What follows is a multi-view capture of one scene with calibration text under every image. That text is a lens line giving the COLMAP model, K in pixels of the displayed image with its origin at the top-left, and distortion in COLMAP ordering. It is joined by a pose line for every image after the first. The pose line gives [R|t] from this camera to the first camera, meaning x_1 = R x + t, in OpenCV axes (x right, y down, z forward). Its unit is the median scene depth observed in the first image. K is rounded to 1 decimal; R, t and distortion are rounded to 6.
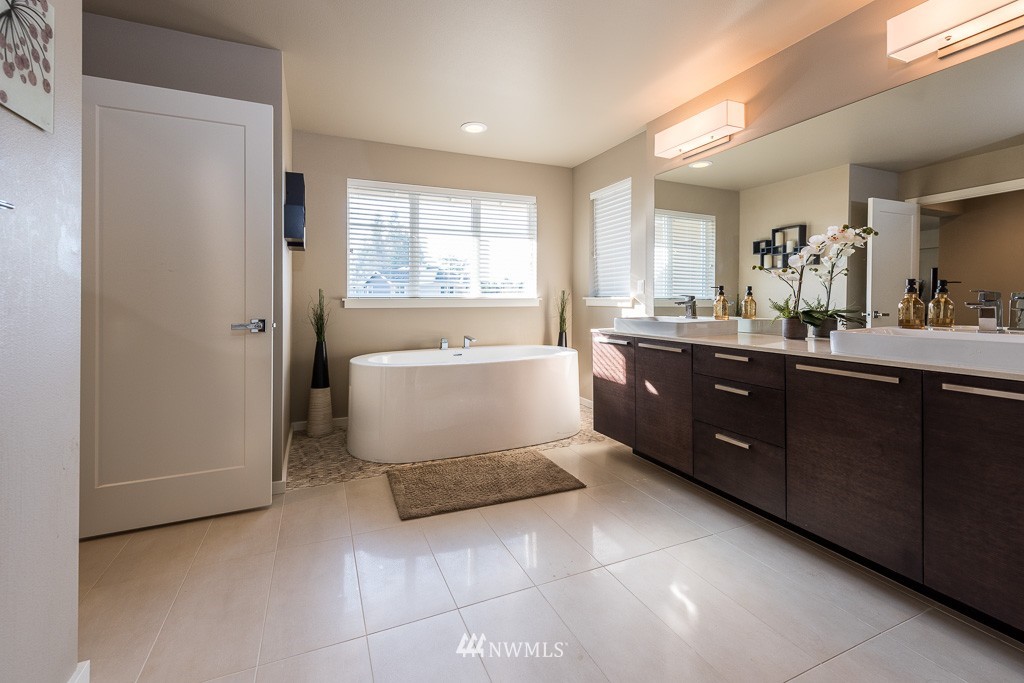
lens RADIAL K [[414.0, 0, 512.0], [0, 414.0, 341.5], [0, 0, 1]] dist [0.000297, 0.000020]
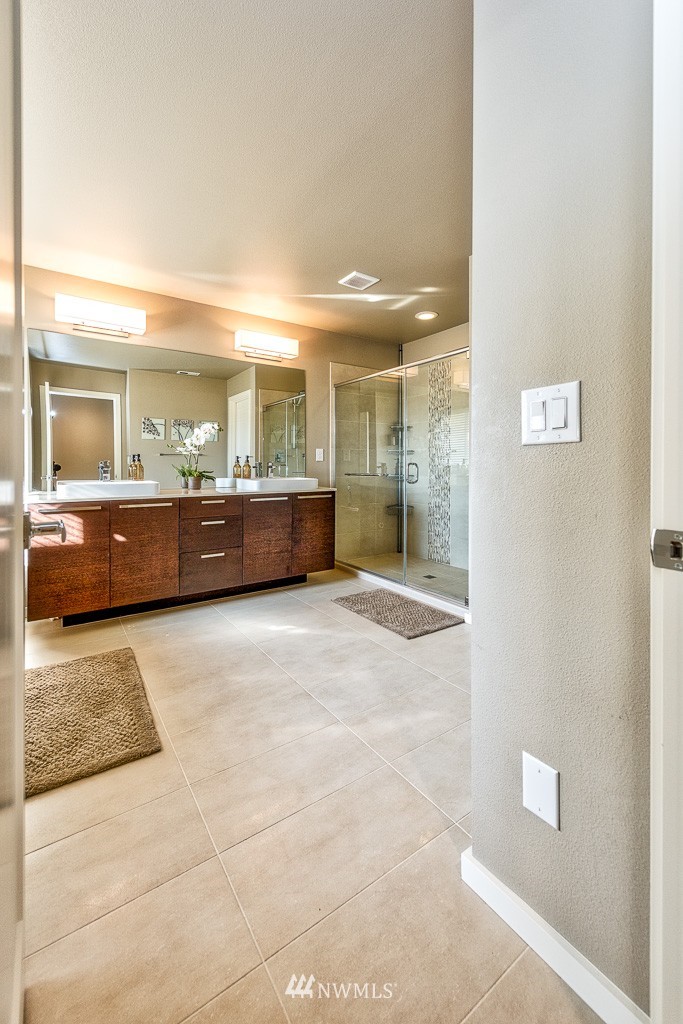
lens RADIAL K [[414.0, 0, 341.5], [0, 414.0, 512.0], [0, 0, 1]] dist [0.000297, 0.000020]
pose [[-0.214724, -0.108710, 0.970606, -1.215580], [0.090134, 0.987339, 0.130525, -0.093947], [-0.972507, 0.115512, -0.202207, 0.924216]]
